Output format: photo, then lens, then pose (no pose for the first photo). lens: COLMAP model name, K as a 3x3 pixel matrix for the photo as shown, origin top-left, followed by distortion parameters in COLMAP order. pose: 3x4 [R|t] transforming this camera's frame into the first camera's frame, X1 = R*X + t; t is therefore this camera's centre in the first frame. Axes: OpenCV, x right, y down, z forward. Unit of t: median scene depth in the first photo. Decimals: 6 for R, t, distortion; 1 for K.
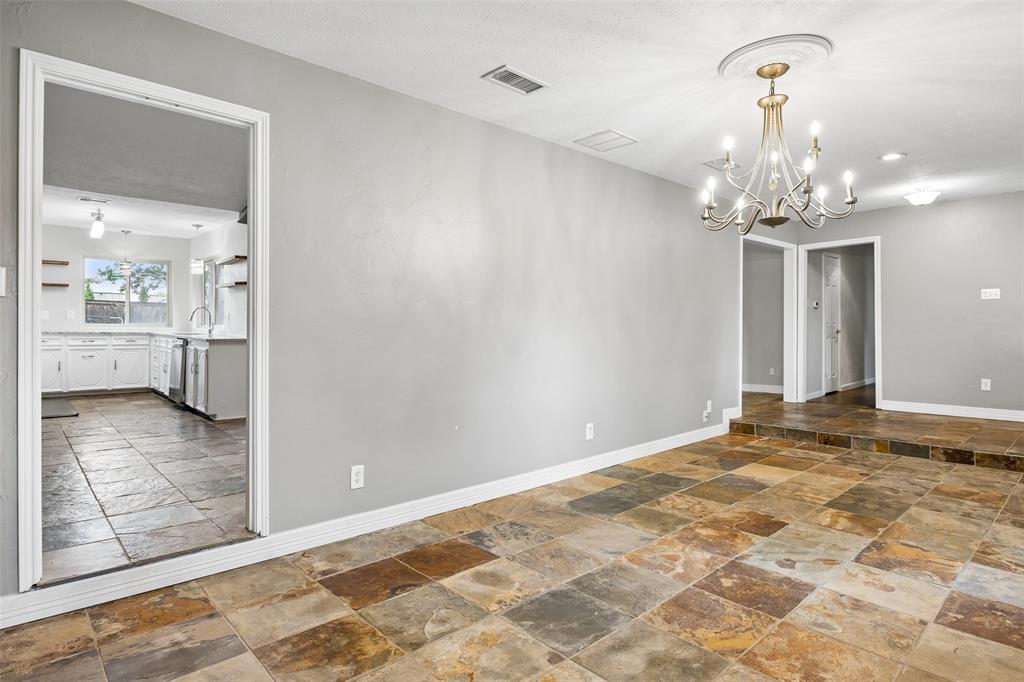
lens RADIAL K [[561.2, 0, 513.5], [0, 561.2, 329.8], [0, 0, 1]] dist [-0.000300, -0.000397]
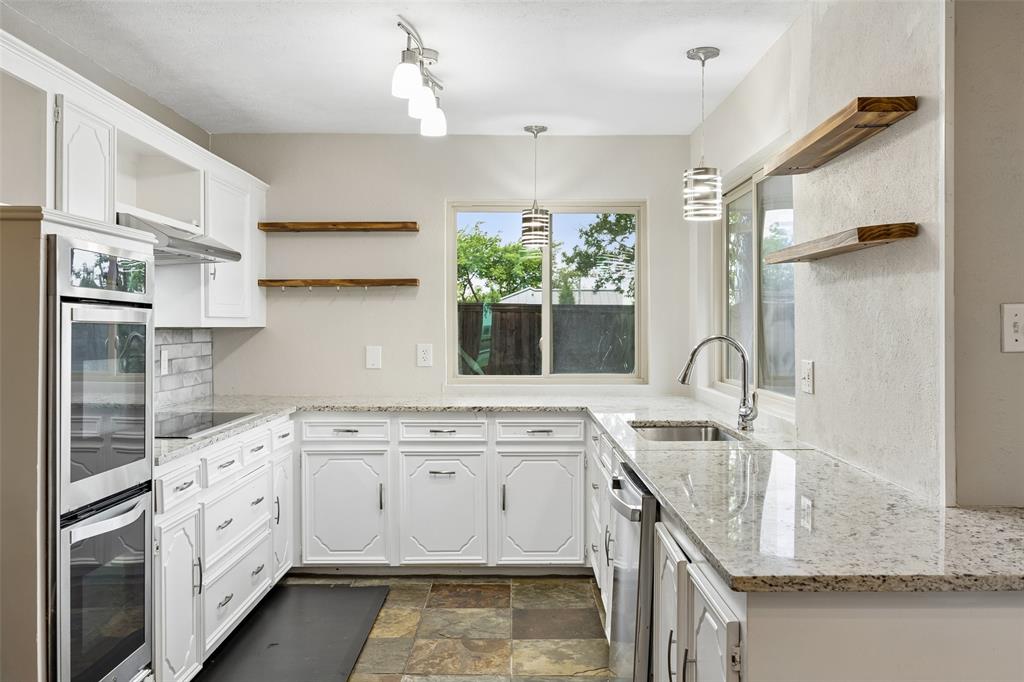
lens RADIAL K [[922.2, 0, 512.0], [0, 922.2, 341.0], [0, 0, 1]] dist [-0.003881, -0.001794]
pose [[0.740981, -0.001799, -0.671523, -0.321159], [0.002490, 0.999997, 0.000069, -0.038913], [0.671521, -0.001723, 0.740984, 0.586901]]
